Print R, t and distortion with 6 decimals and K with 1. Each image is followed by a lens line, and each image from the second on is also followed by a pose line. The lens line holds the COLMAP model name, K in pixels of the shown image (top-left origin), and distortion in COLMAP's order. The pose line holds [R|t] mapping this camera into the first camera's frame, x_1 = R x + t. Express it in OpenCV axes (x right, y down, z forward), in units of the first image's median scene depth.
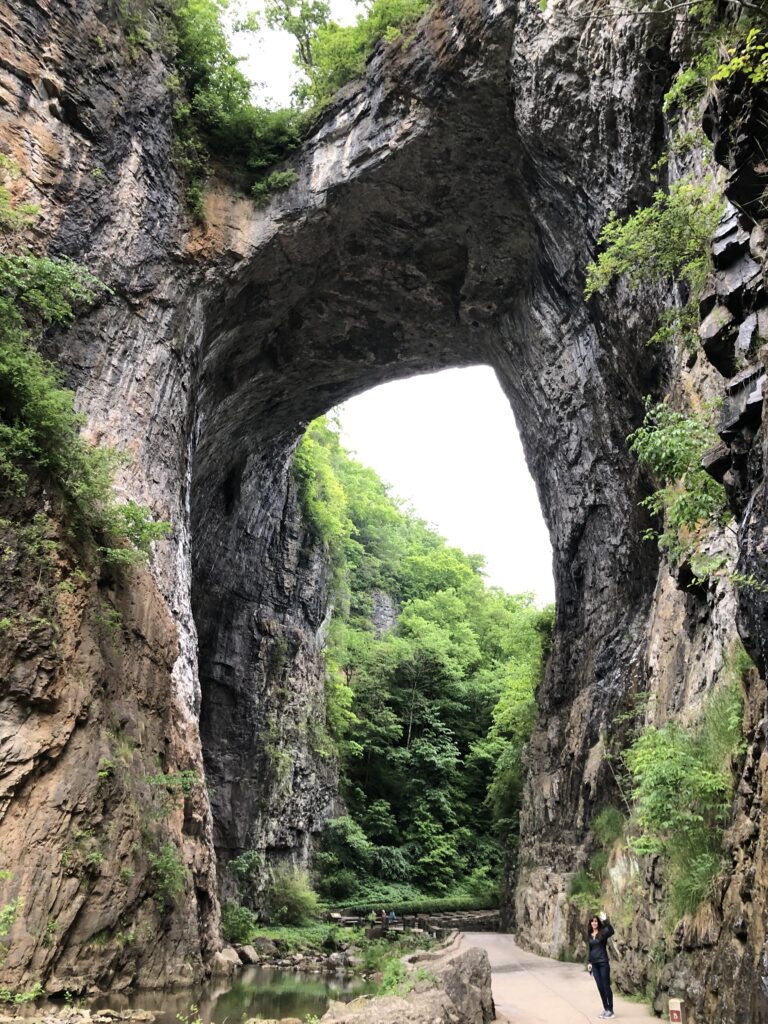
lens RADIAL K [[833.1, 0, 385.8], [0, 833.1, 509.5], [0, 0, 1]] dist [0.030345, 0.002664]
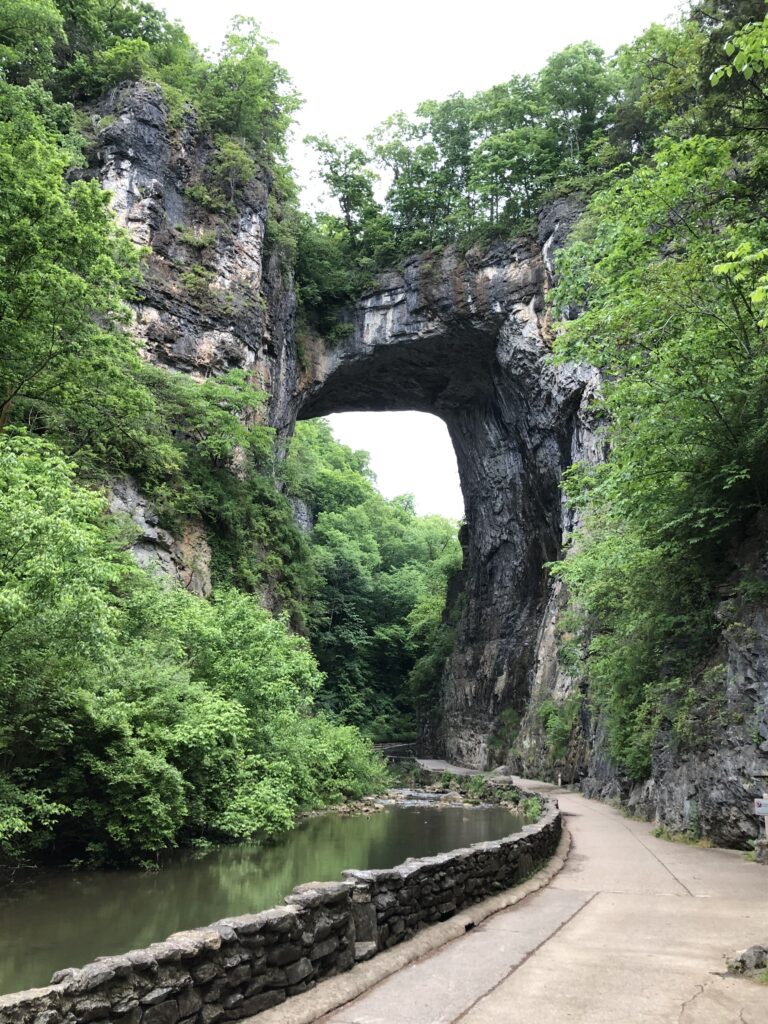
lens RADIAL K [[894.2, 0, 384.0], [0, 894.2, 512.0], [0, 0, 1]] dist [0.120659, -0.223906]
pose [[0.978206, 0.051193, 0.201228, -0.409553], [-0.091460, 0.976282, 0.196235, -0.427762], [-0.186409, -0.210363, 0.959687, -0.811034]]
